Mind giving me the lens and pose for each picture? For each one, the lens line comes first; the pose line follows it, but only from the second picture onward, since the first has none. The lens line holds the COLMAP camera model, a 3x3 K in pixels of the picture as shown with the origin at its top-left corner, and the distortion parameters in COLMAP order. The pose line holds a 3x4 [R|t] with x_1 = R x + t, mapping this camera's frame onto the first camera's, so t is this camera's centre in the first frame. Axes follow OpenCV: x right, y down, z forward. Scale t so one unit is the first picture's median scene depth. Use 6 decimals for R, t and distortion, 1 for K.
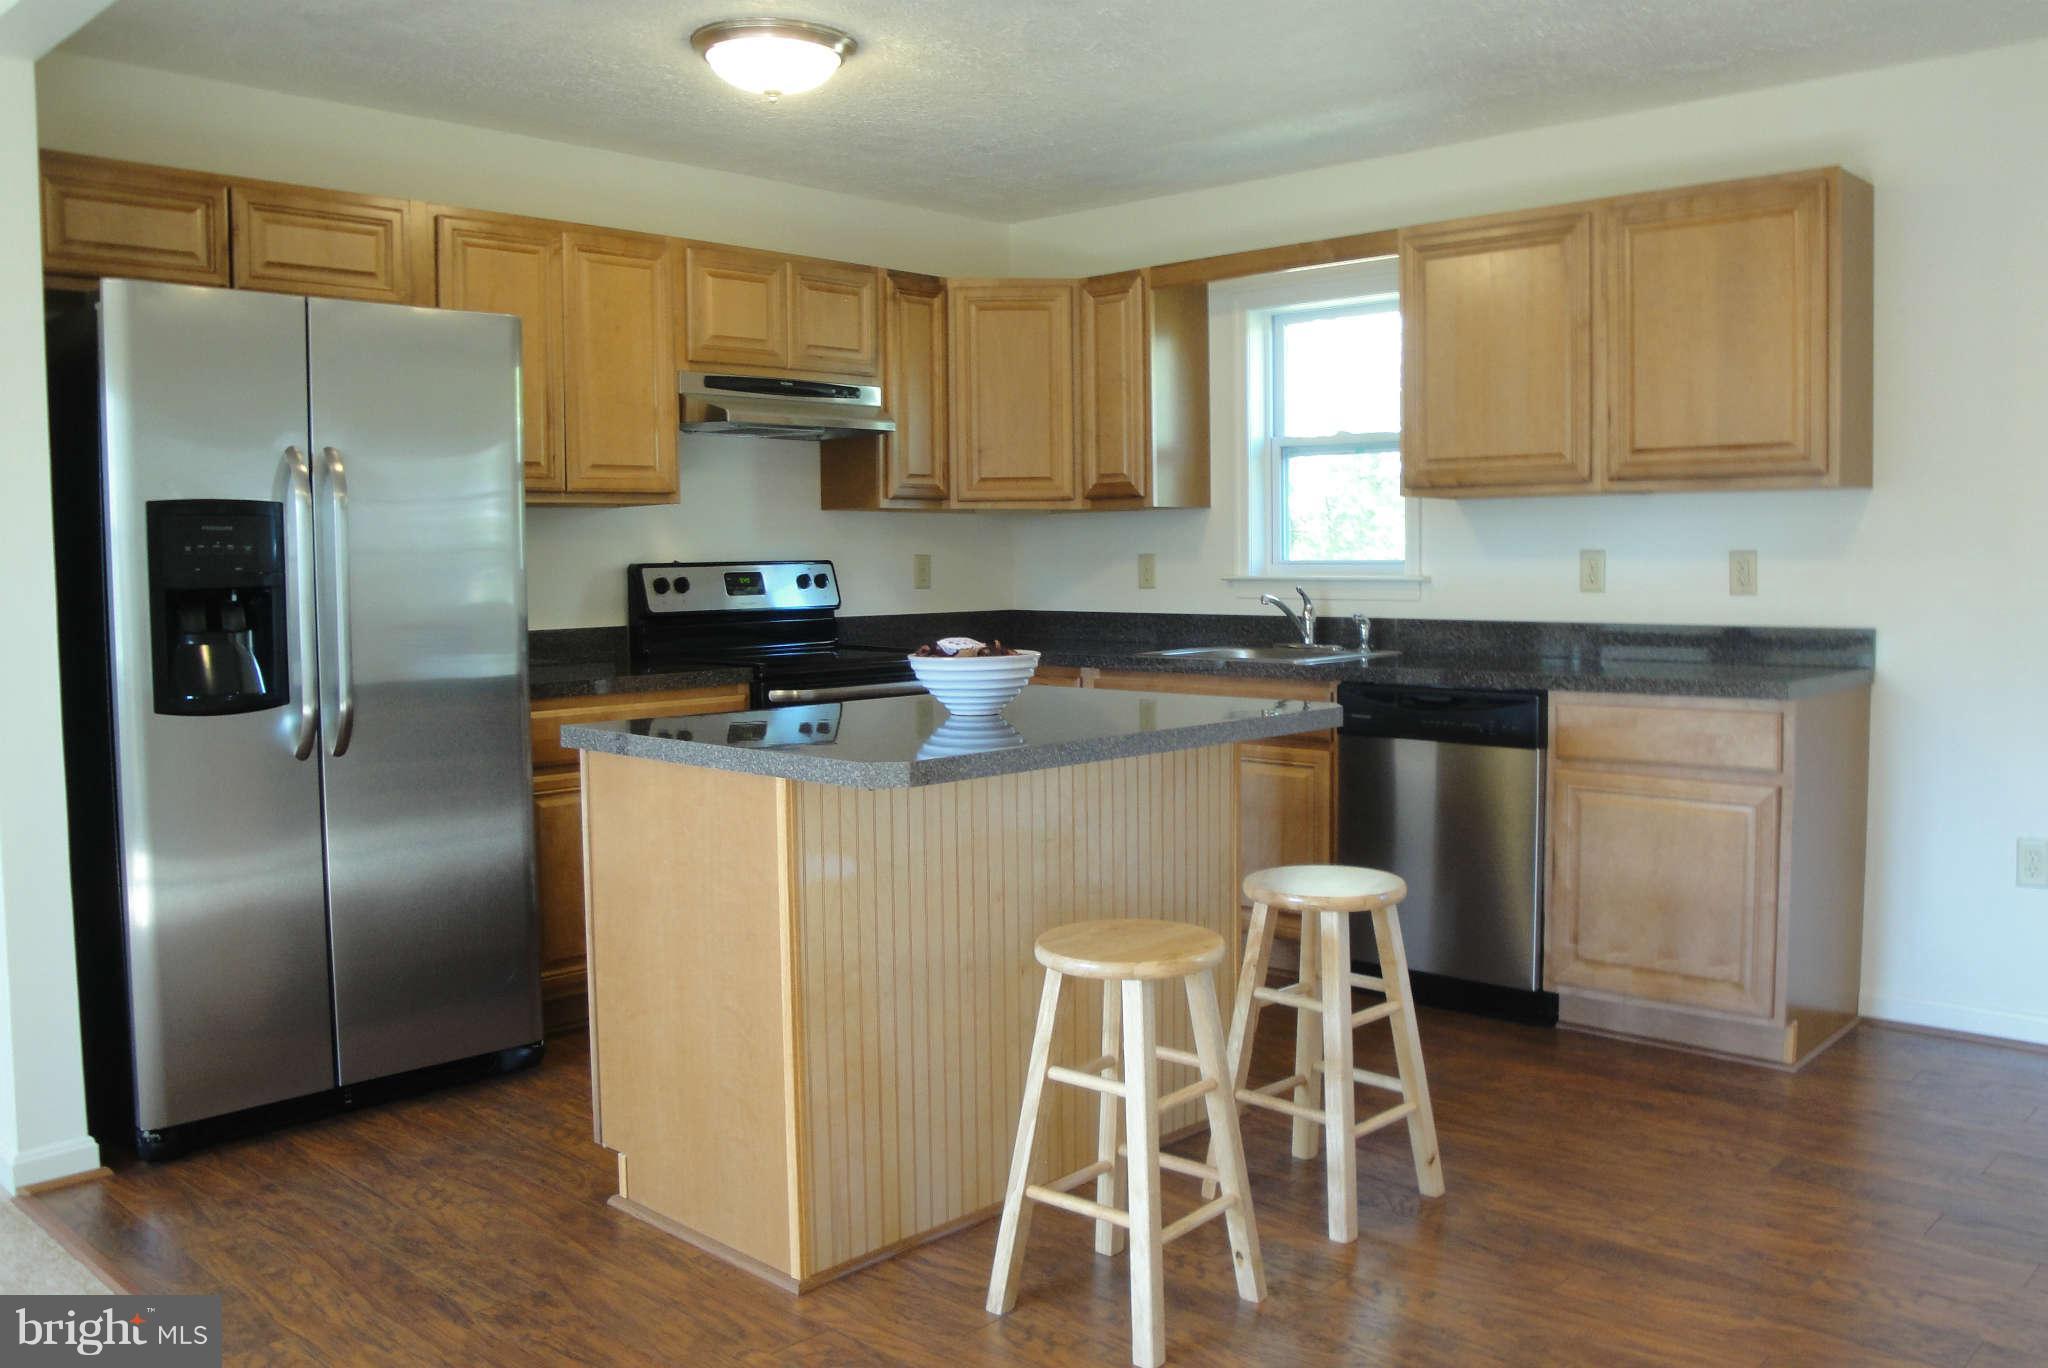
lens RADIAL K [[1729.2, 0, 1041.2], [0, 1729.2, 674.7], [0, 0, 1]] dist [-0.110702, 0.079194]
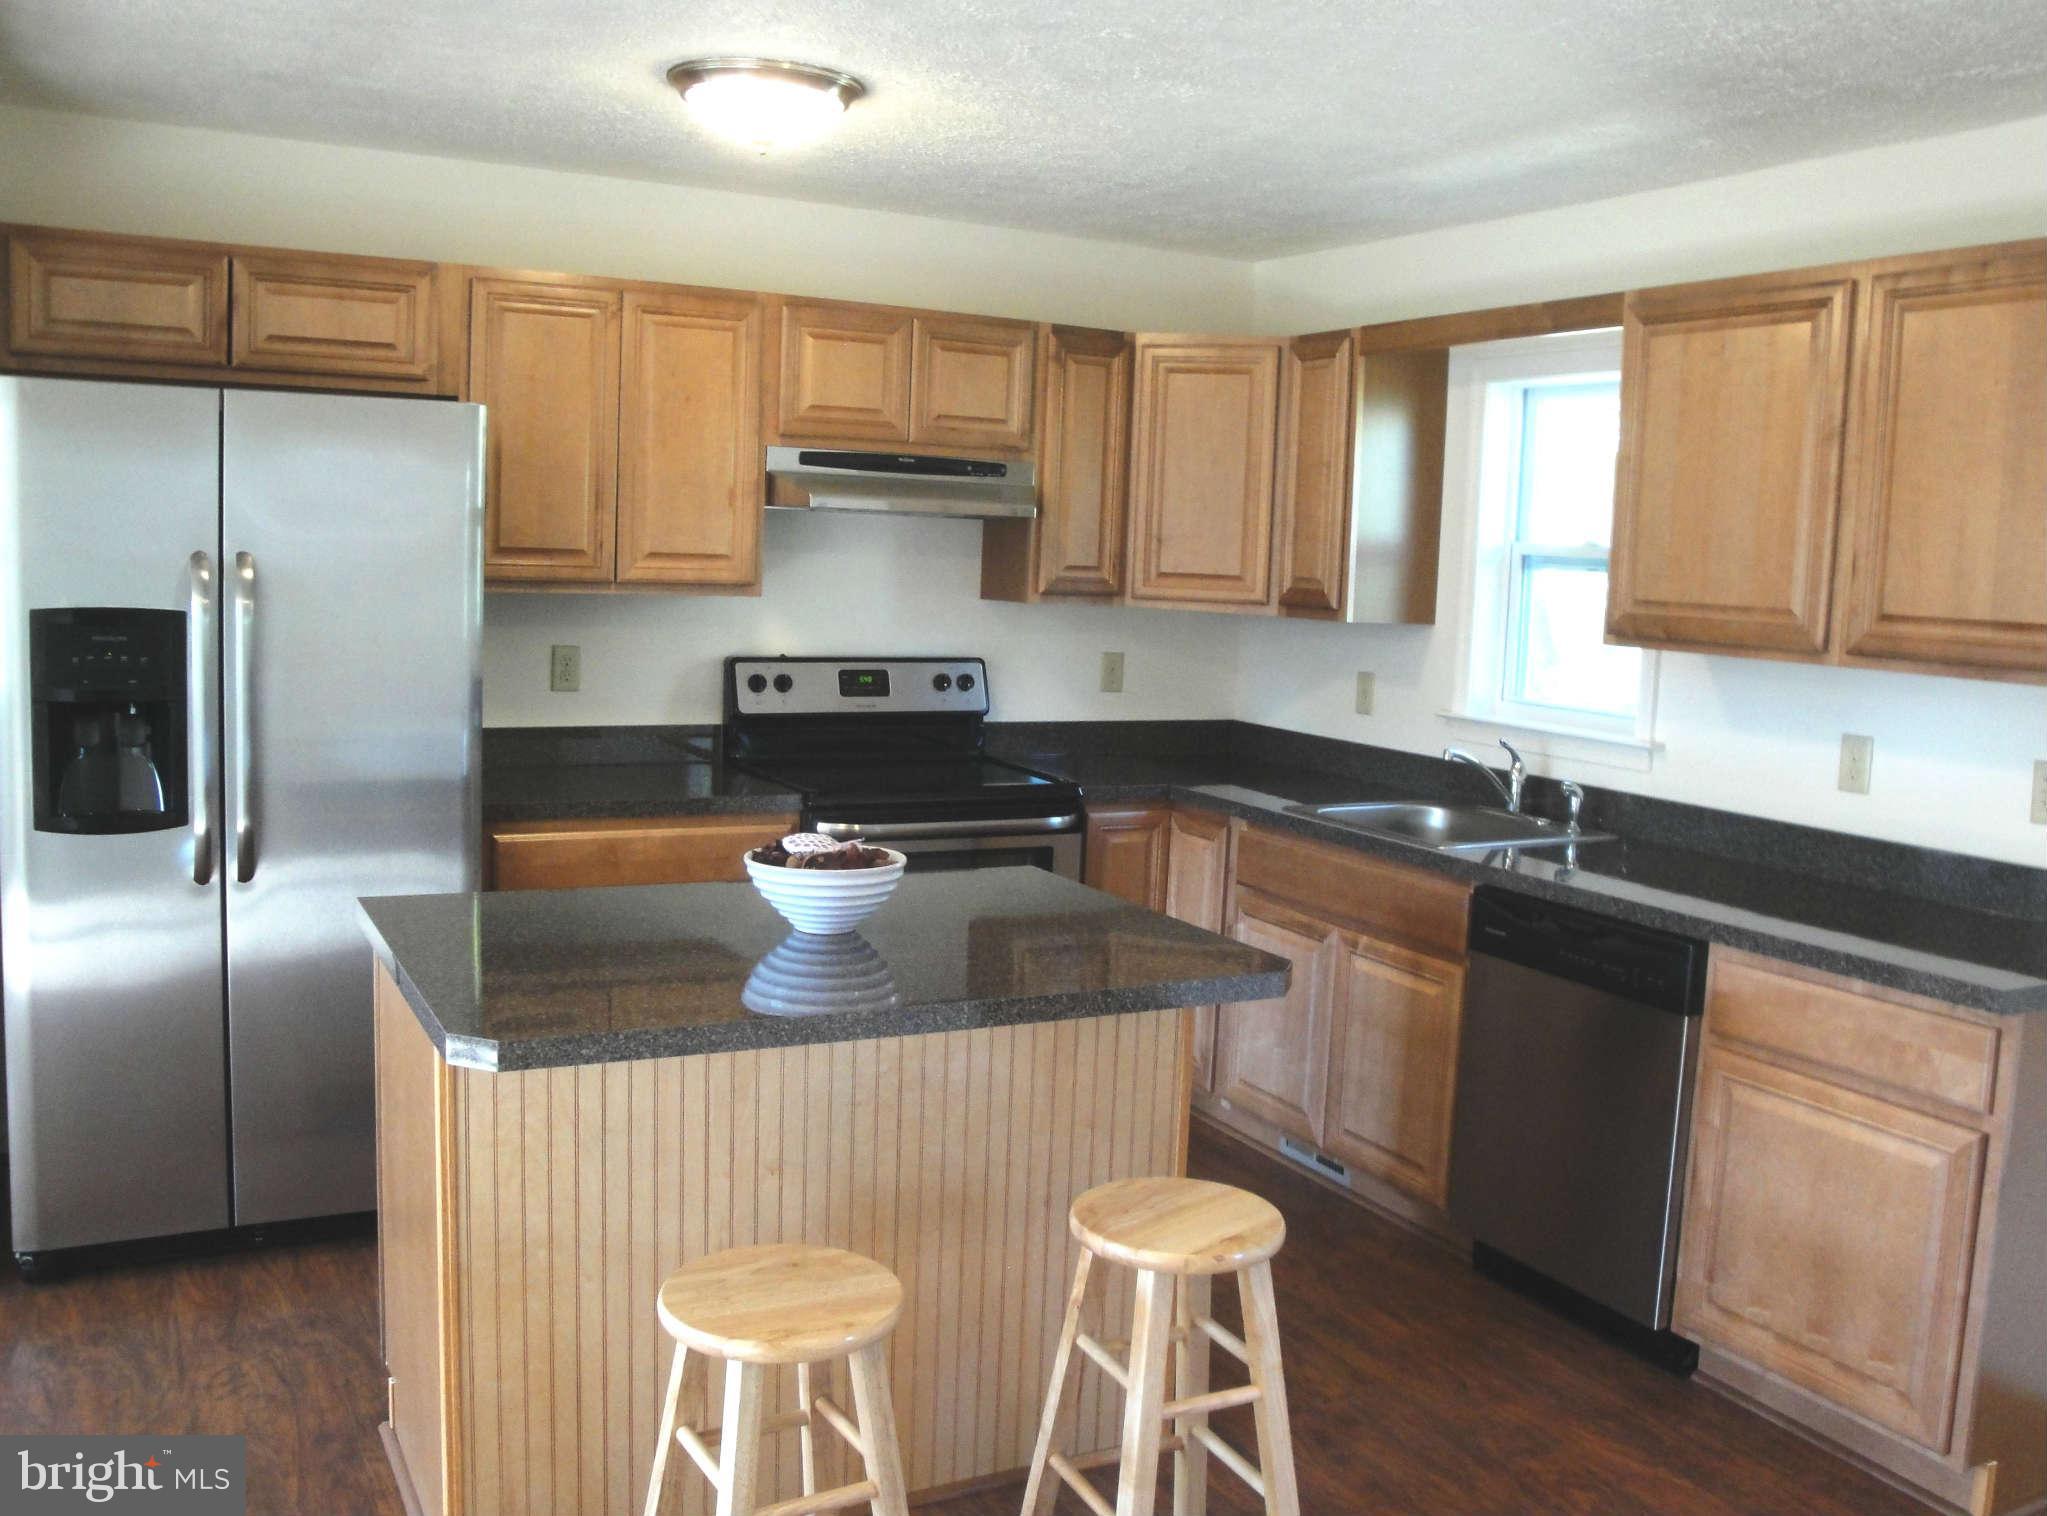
lens RADIAL K [[1819.8, 0, 1022.1], [0, 1819.8, 763.9], [0, 0, 1]] dist [-0.125848, 0.097910]
pose [[0.945109, 0.085816, -0.315284, 0.237751], [-0.071614, 0.995838, 0.056379, -0.082906], [0.318810, -0.030705, 0.947321, 0.169773]]
